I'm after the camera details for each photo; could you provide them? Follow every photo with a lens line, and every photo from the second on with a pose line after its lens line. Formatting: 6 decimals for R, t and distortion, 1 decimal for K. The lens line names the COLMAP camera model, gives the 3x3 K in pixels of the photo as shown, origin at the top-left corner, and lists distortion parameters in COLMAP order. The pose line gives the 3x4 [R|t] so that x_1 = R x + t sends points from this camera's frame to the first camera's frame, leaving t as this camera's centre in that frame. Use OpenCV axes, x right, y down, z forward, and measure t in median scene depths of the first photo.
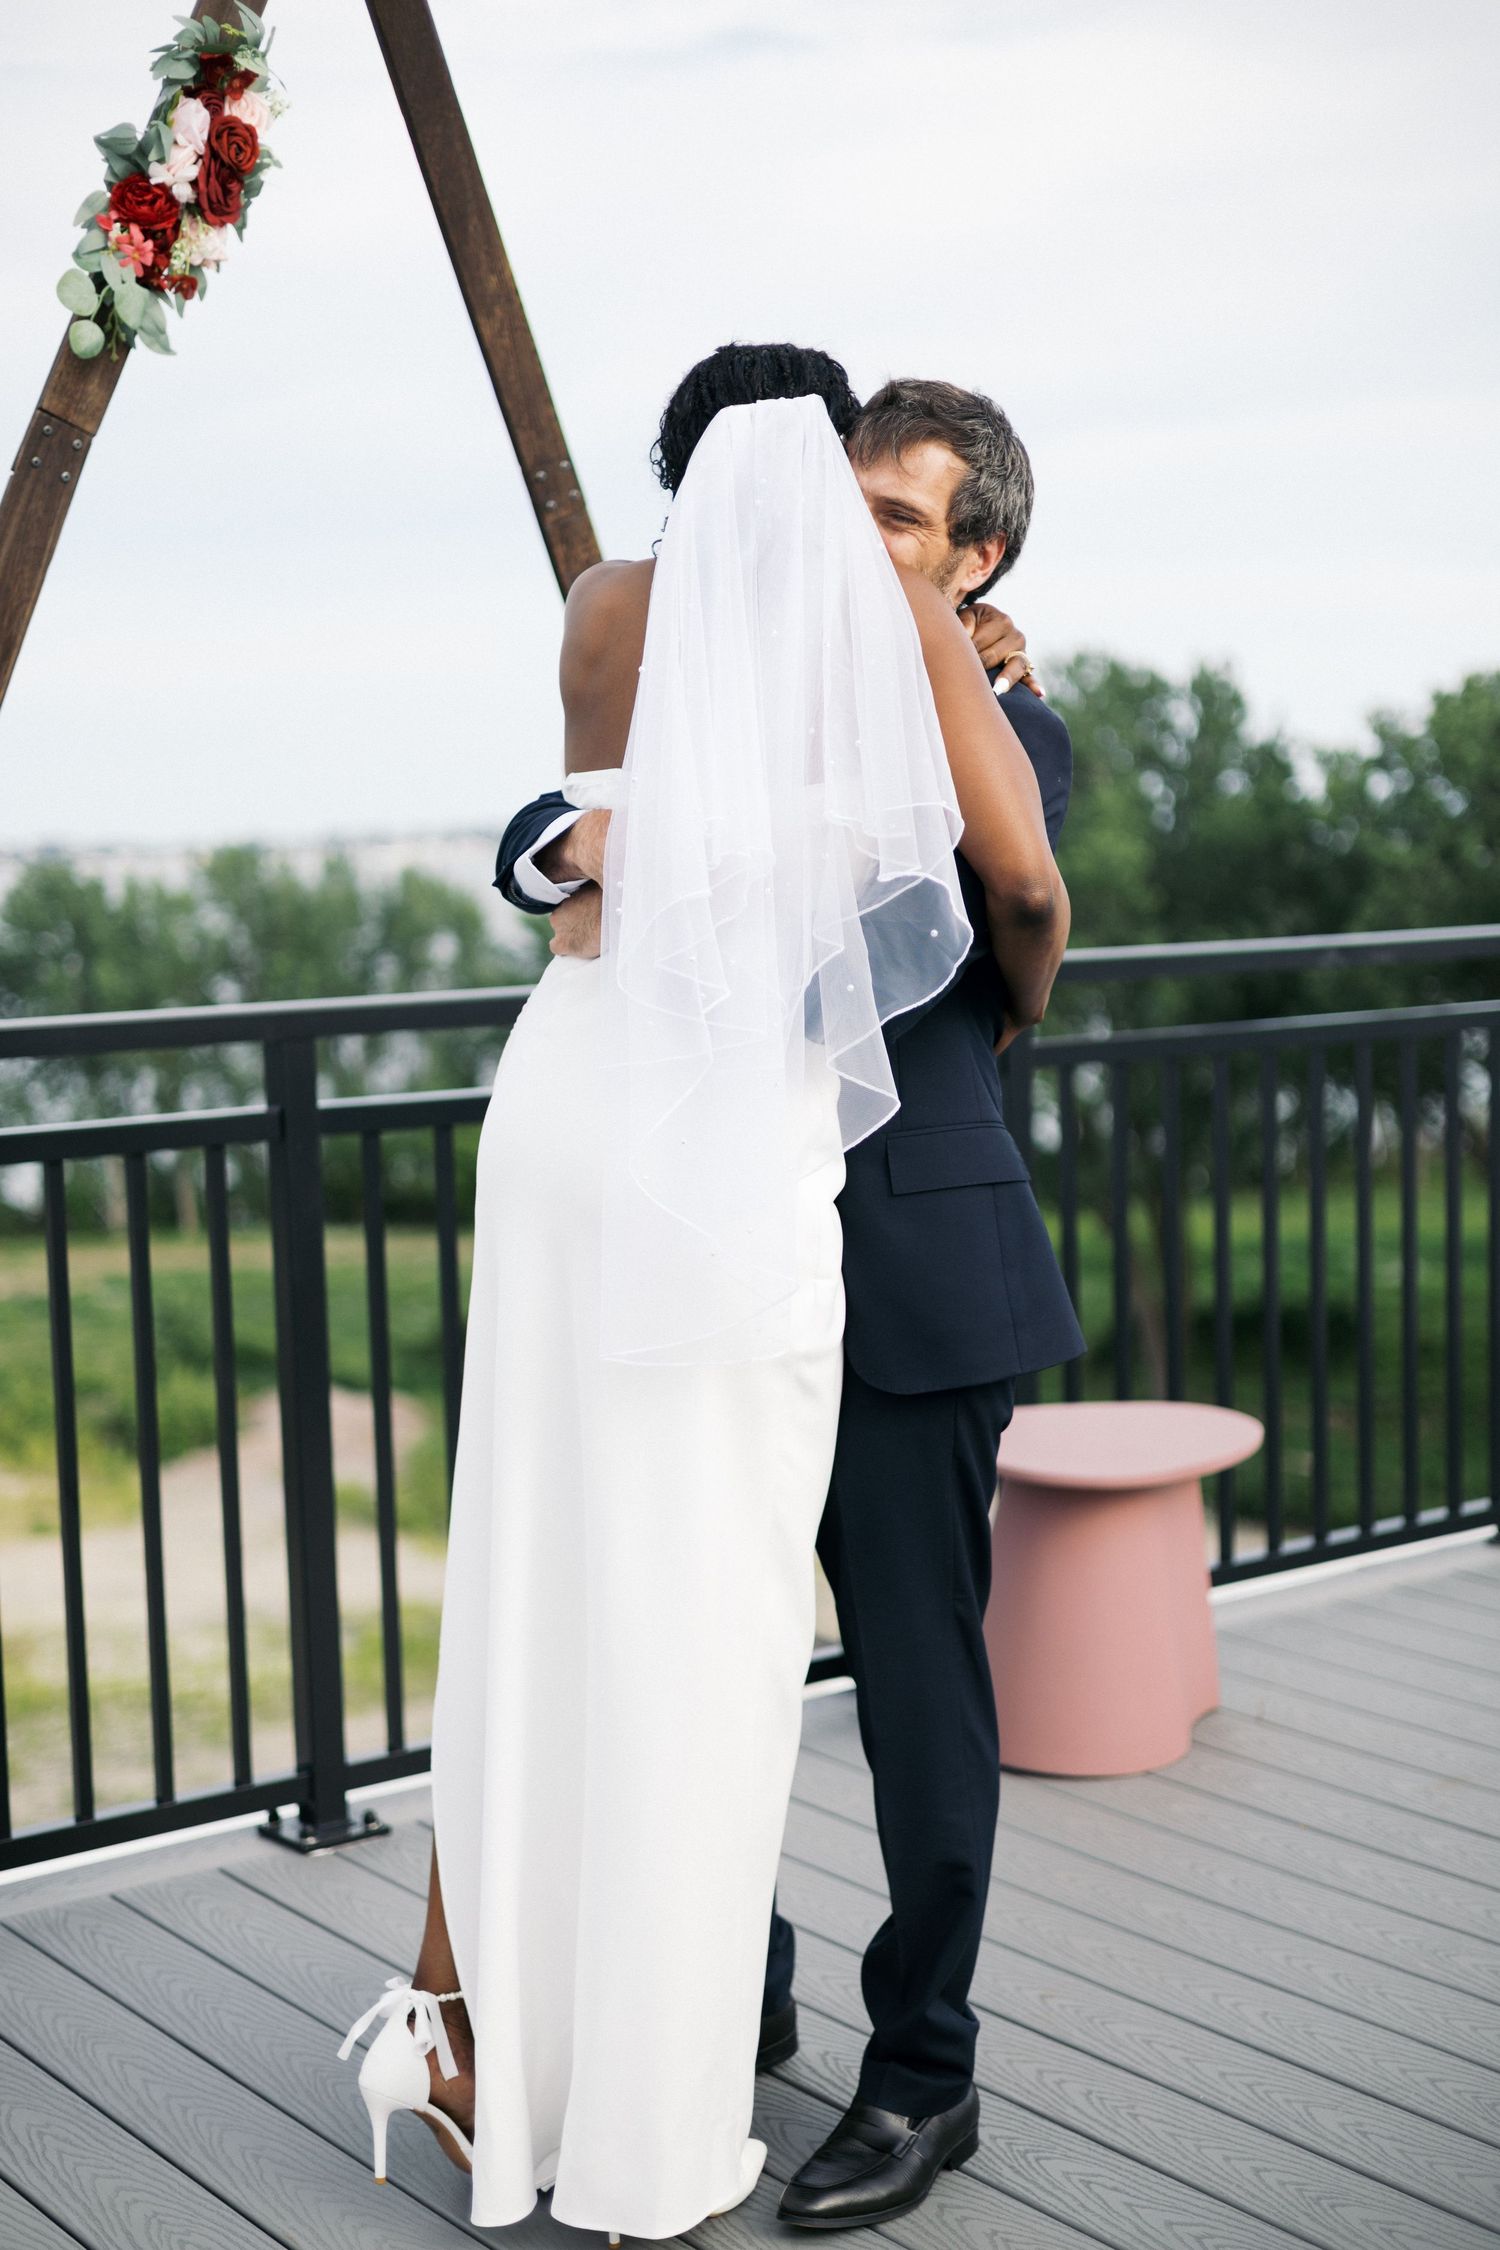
lens RADIAL K [[3231.1, 0, 753.6], [0, 3231.1, 1117.9], [0, 0, 1]] dist [0.021390, 0.000000]
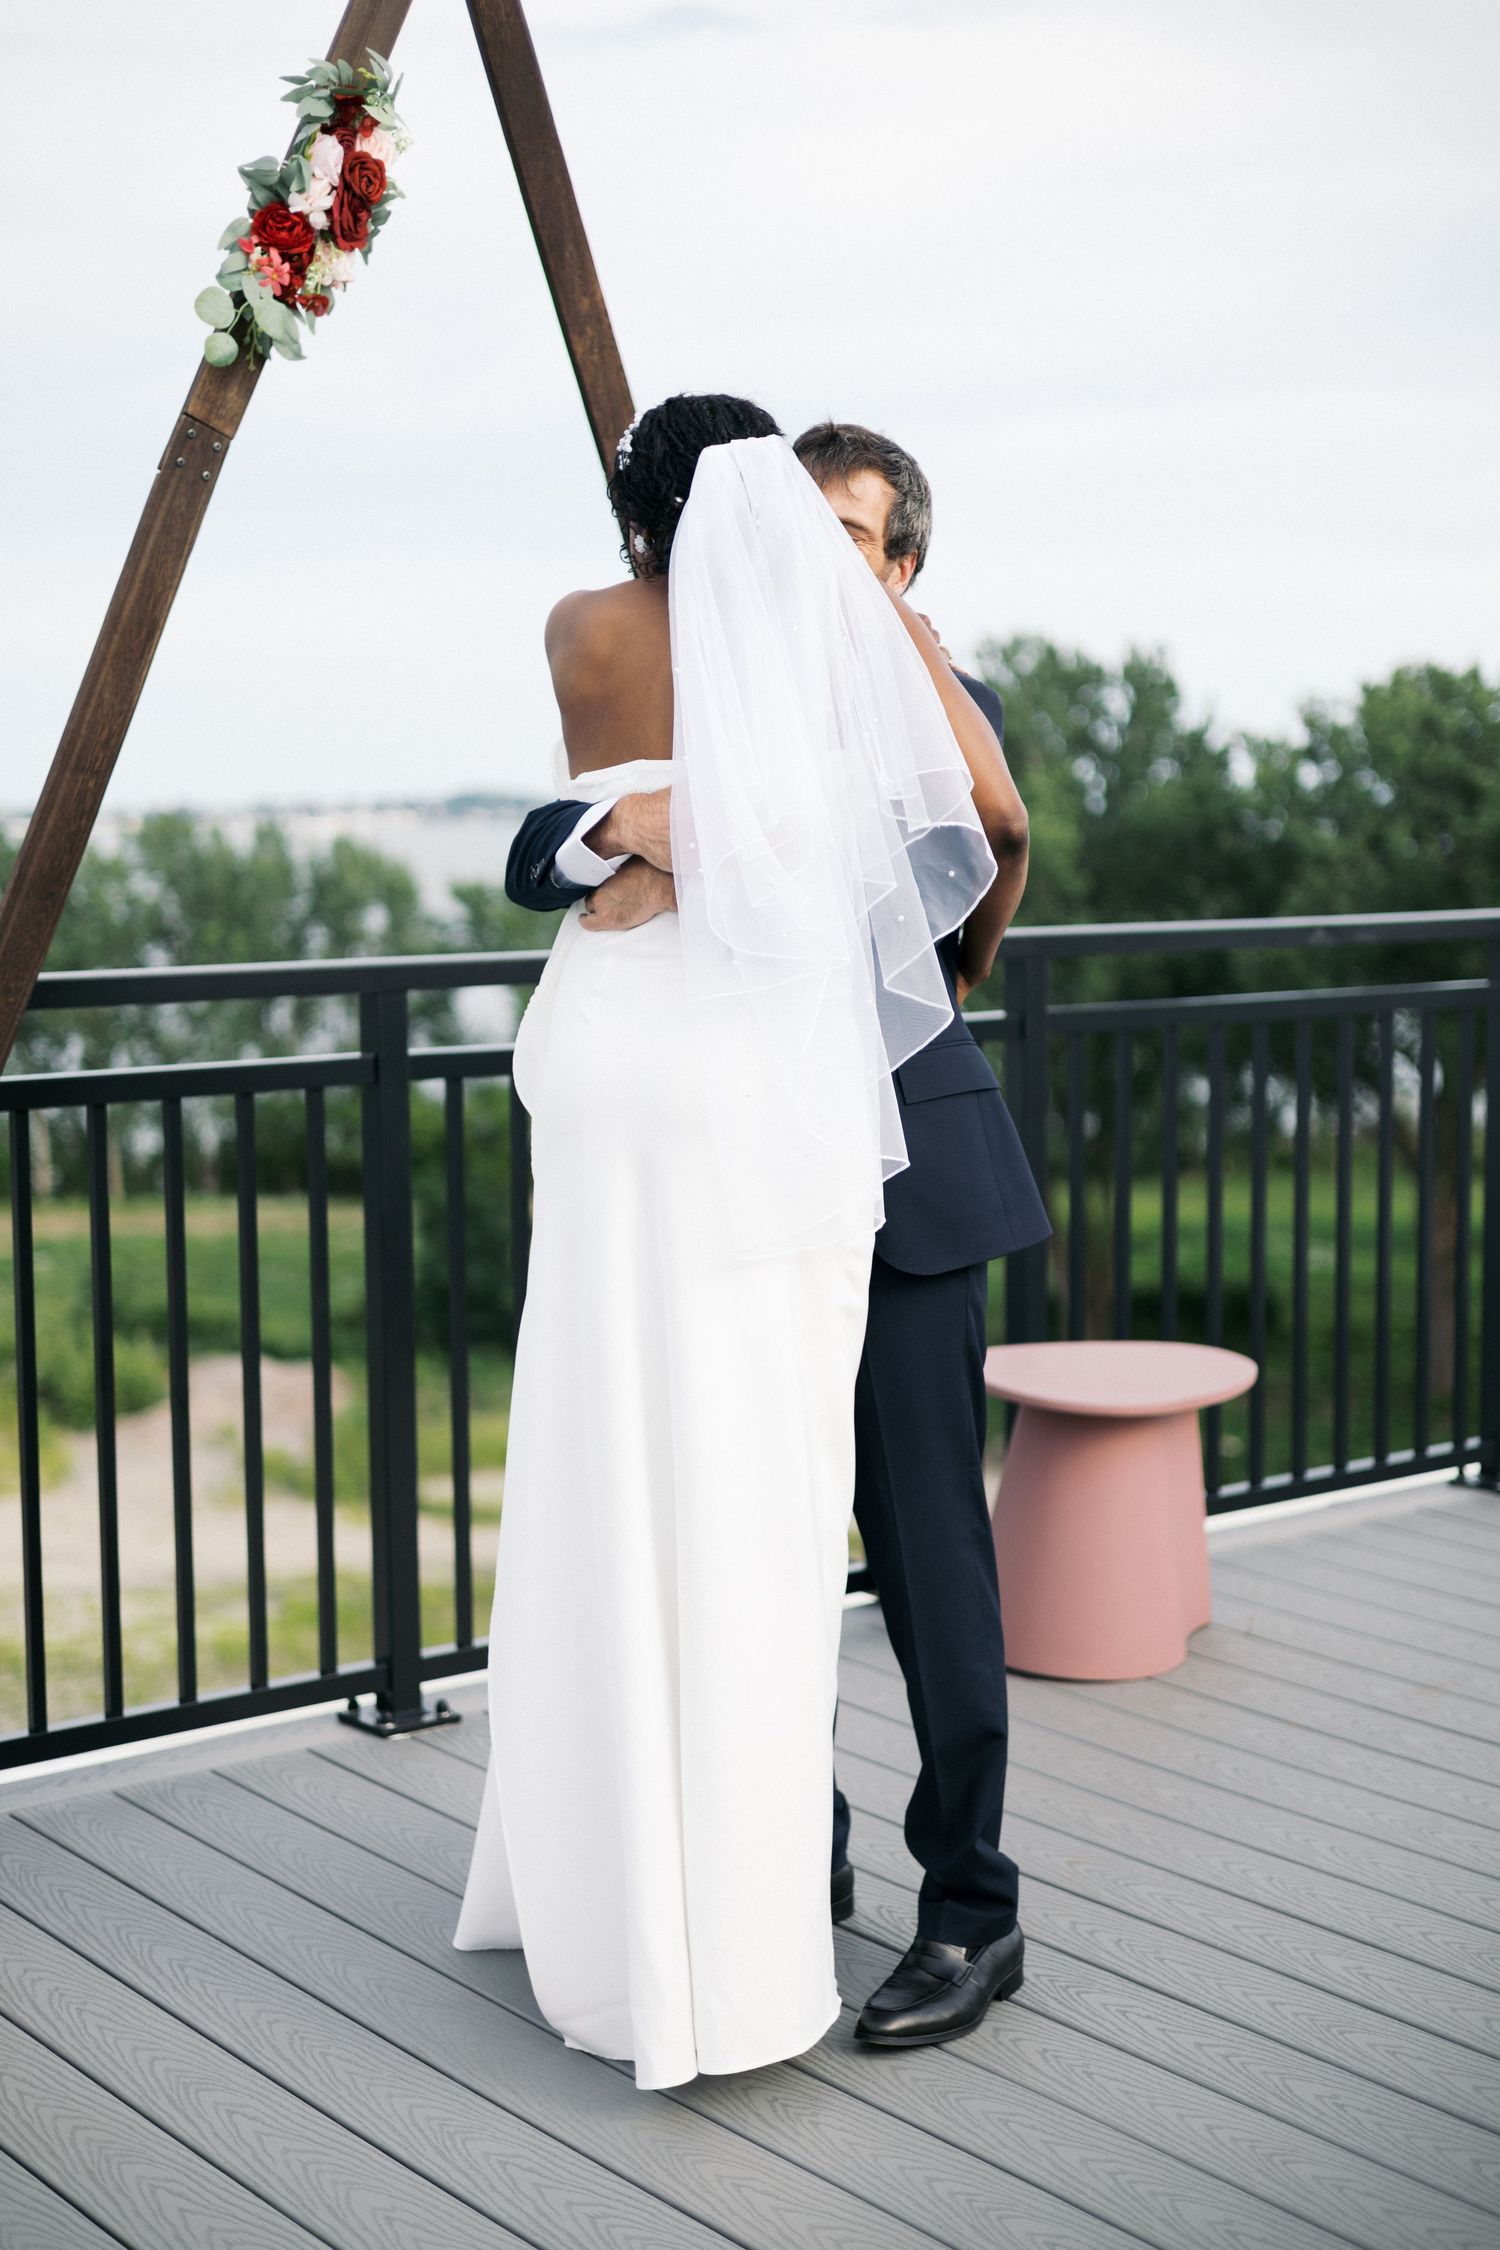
lens RADIAL K [[3231.1, 0, 758.4], [0, 3231.1, 1089.0], [0, 0, 1]] dist [0.021390, 0.000000]
pose [[0.999543, 0.017039, 0.024978, -0.043071], [-0.016988, 0.999853, -0.002228, 0.008835], [-0.025012, 0.001802, 0.999686, -0.093022]]
